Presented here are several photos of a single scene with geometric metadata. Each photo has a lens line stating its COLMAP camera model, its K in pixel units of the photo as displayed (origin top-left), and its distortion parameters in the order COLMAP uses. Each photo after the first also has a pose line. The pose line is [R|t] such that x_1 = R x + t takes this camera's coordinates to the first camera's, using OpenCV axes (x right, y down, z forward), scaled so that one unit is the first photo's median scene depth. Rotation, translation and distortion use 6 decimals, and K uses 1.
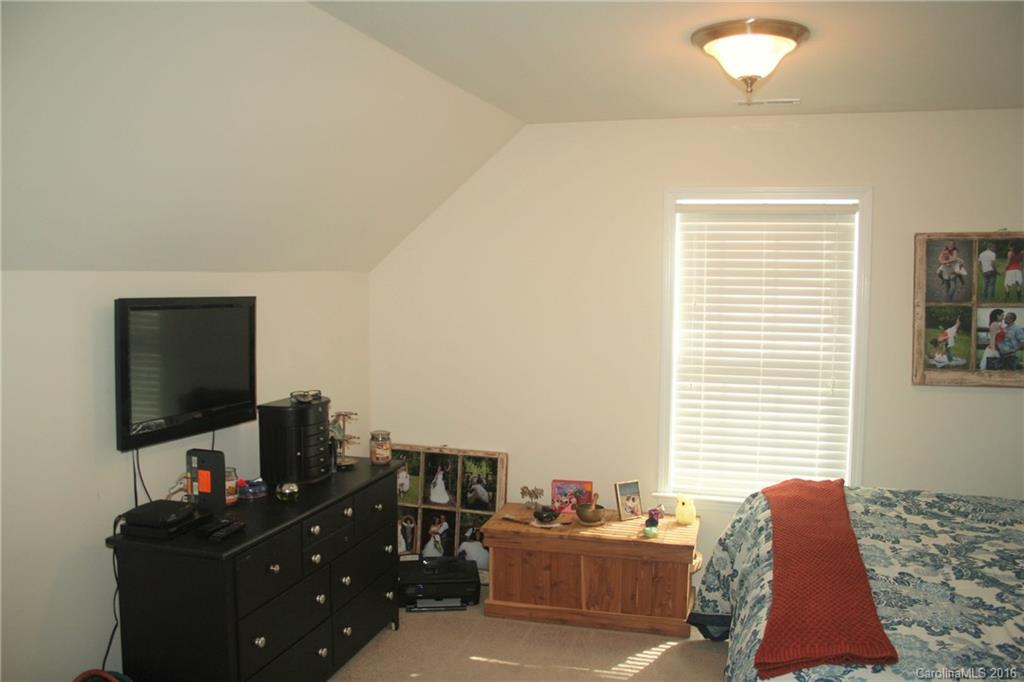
lens RADIAL K [[848.5, 0, 520.2], [0, 848.5, 337.0], [0, 0, 1]] dist [-0.154206, 0.131302]
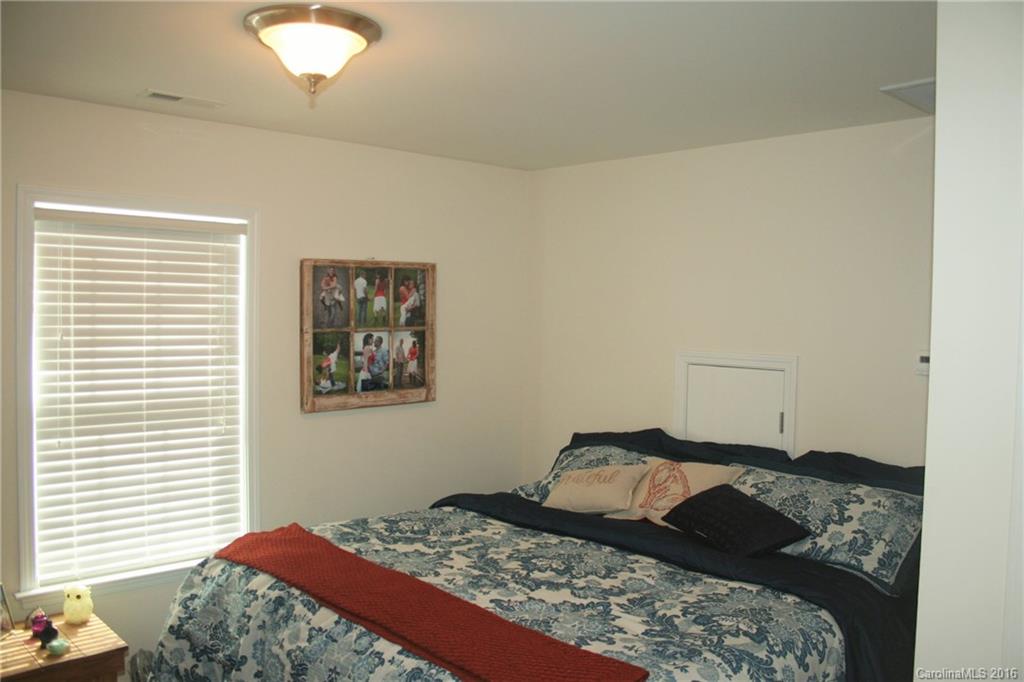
lens RADIAL K [[848.5, 0, 520.2], [0, 848.5, 337.0], [0, 0, 1]] dist [-0.154206, 0.131302]
pose [[0.500532, -0.030993, 0.865163, -0.257841], [0.047434, 0.998840, 0.008339, -0.028936], [-0.864418, 0.036864, 0.501421, 0.279777]]
